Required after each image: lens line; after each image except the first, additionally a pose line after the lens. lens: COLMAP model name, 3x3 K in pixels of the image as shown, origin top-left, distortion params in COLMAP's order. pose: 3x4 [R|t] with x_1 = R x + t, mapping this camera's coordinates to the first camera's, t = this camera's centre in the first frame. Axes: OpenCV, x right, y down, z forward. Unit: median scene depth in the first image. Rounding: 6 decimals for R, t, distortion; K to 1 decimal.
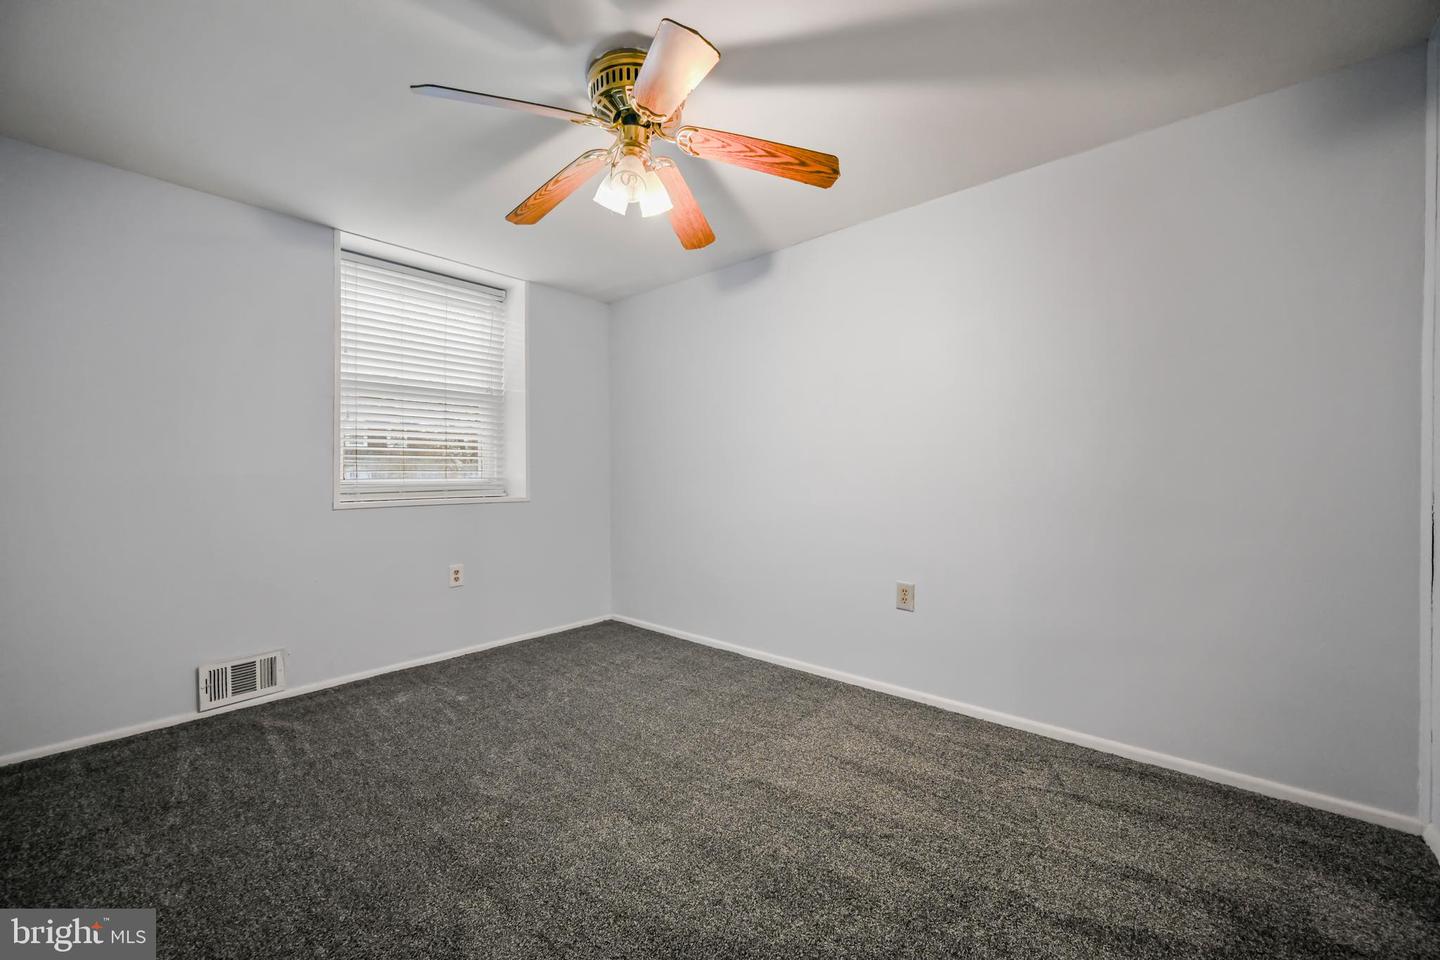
lens RADIAL K [[575.8, 0, 720.7], [0, 575.8, 477.6], [0, 0, 1]] dist [-0.000223, 0.000102]
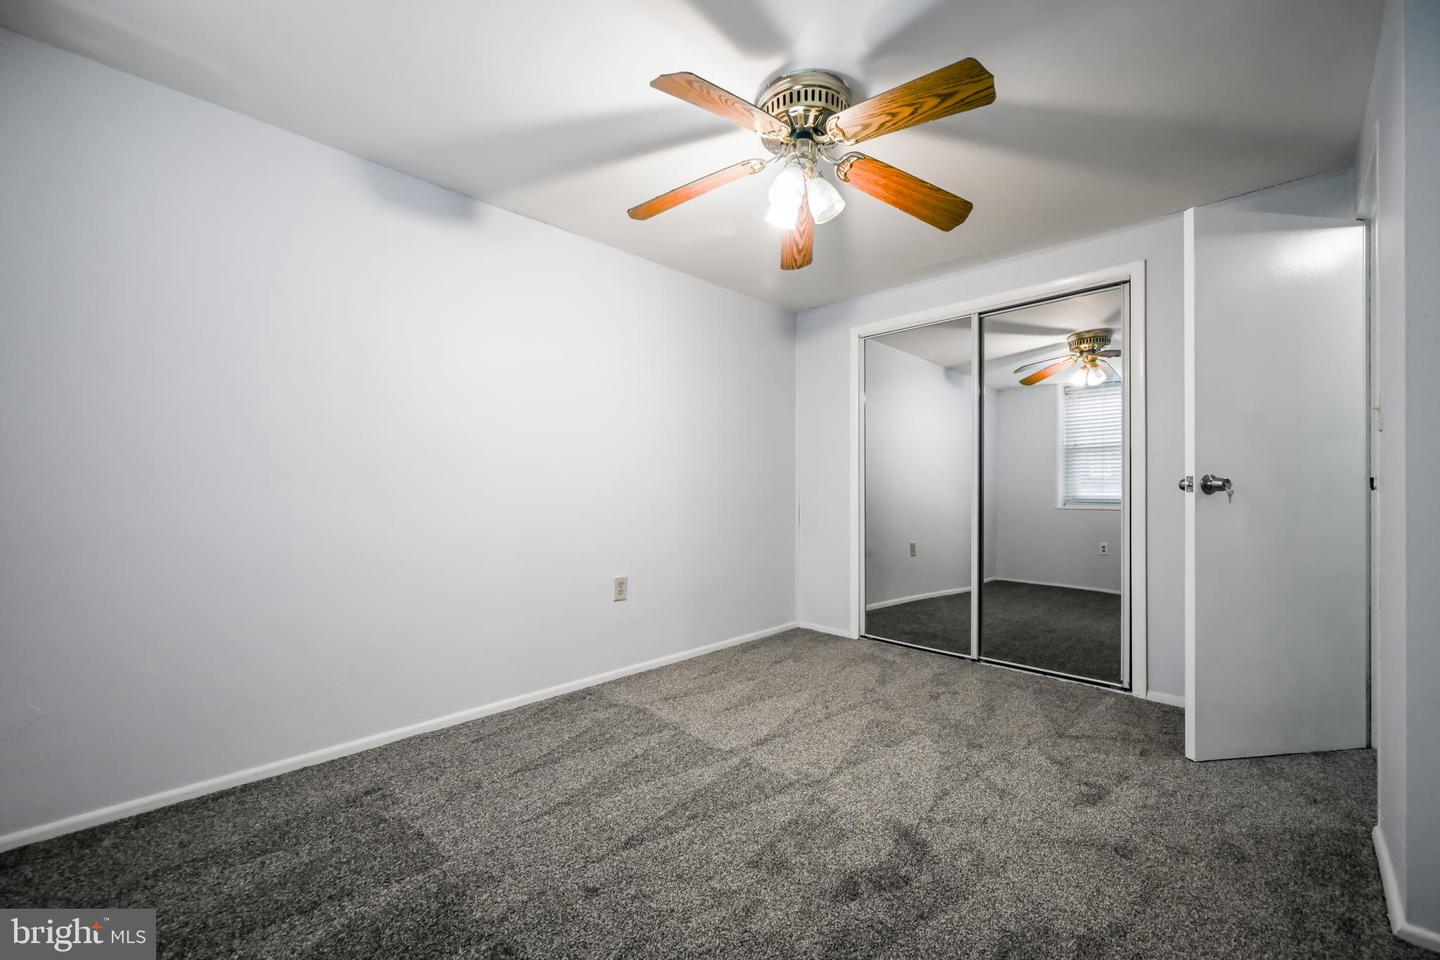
lens RADIAL K [[575.8, 0, 720.5], [0, 575.8, 489.7], [0, 0, 1]] dist [-0.000223, 0.000102]
pose [[0.035698, 0.005616, 0.999347, -0.817975], [0.001650, 0.999983, -0.005679, 0.017065], [-0.999361, 0.001852, 0.035689, 0.761963]]
